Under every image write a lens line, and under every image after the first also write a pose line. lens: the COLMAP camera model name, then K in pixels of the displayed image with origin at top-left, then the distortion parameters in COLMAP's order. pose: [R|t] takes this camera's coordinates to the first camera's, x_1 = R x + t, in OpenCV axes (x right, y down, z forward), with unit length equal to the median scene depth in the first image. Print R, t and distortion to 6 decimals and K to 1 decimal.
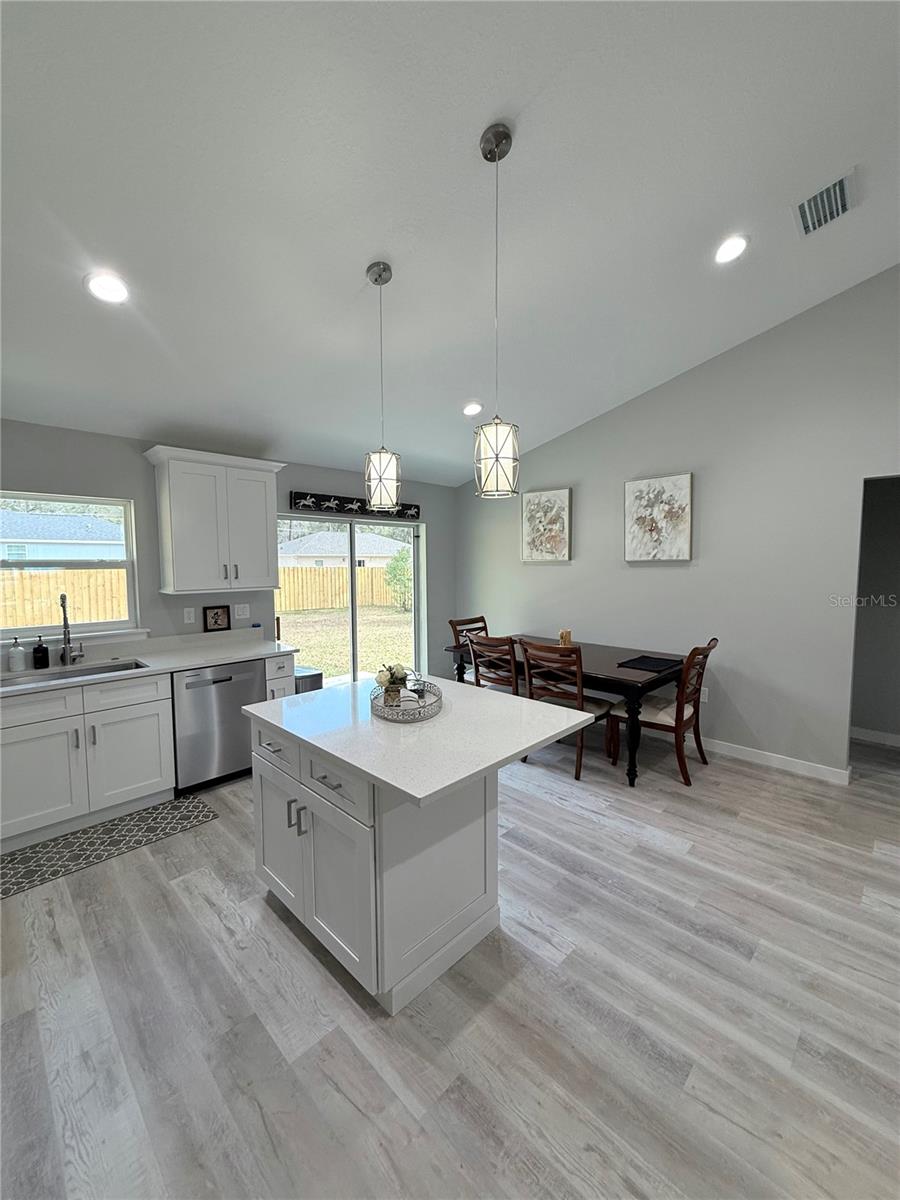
lens RADIAL K [[476.6, 0, 452.5], [0, 476.6, 592.4], [0, 0, 1]] dist [0.002145, 0.000837]
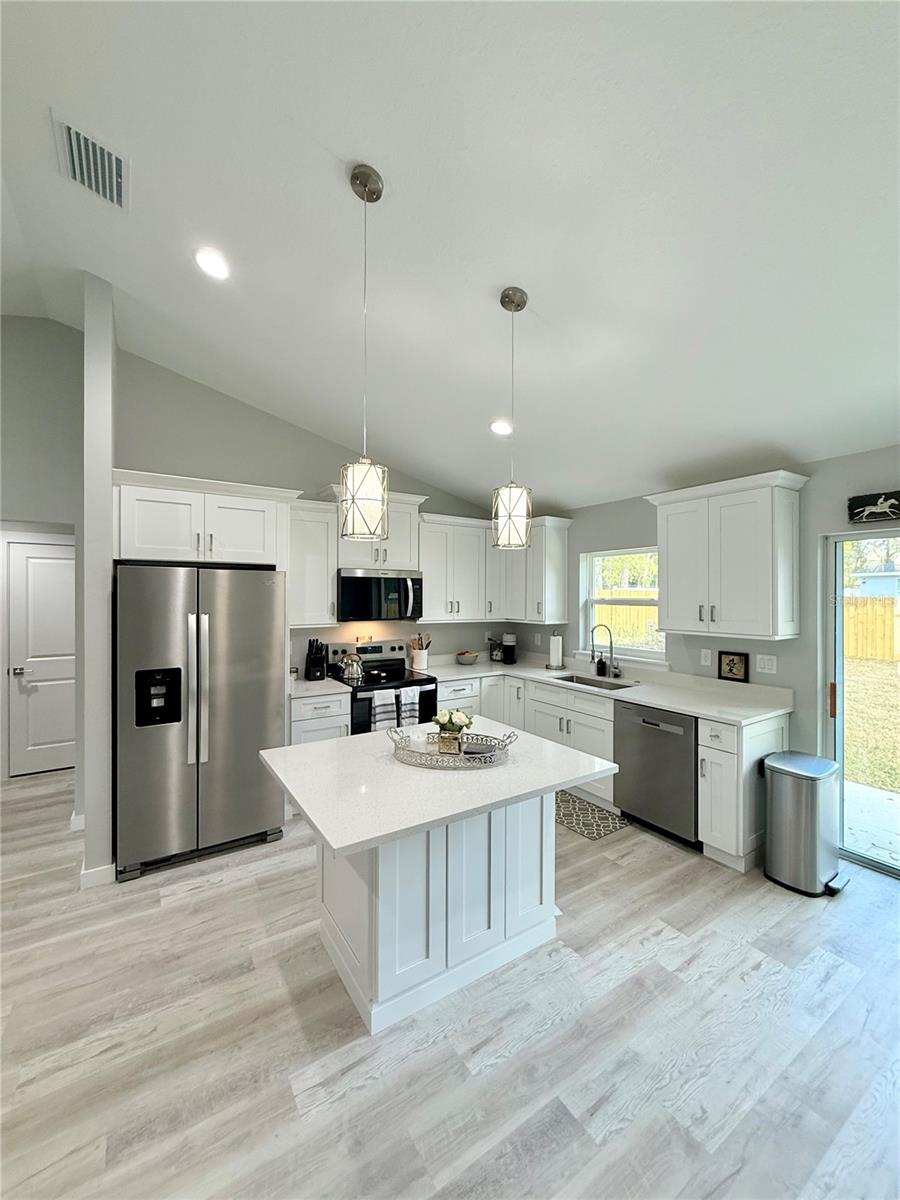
lens RADIAL K [[476.6, 0, 447.1], [0, 476.6, 598.9], [0, 0, 1]] dist [0.002145, 0.000837]
pose [[-0.216256, 0.015449, -0.976214, 0.908144], [-0.063268, 0.997552, 0.029802, -0.118965], [0.974285, 0.068208, -0.214749, 1.287656]]
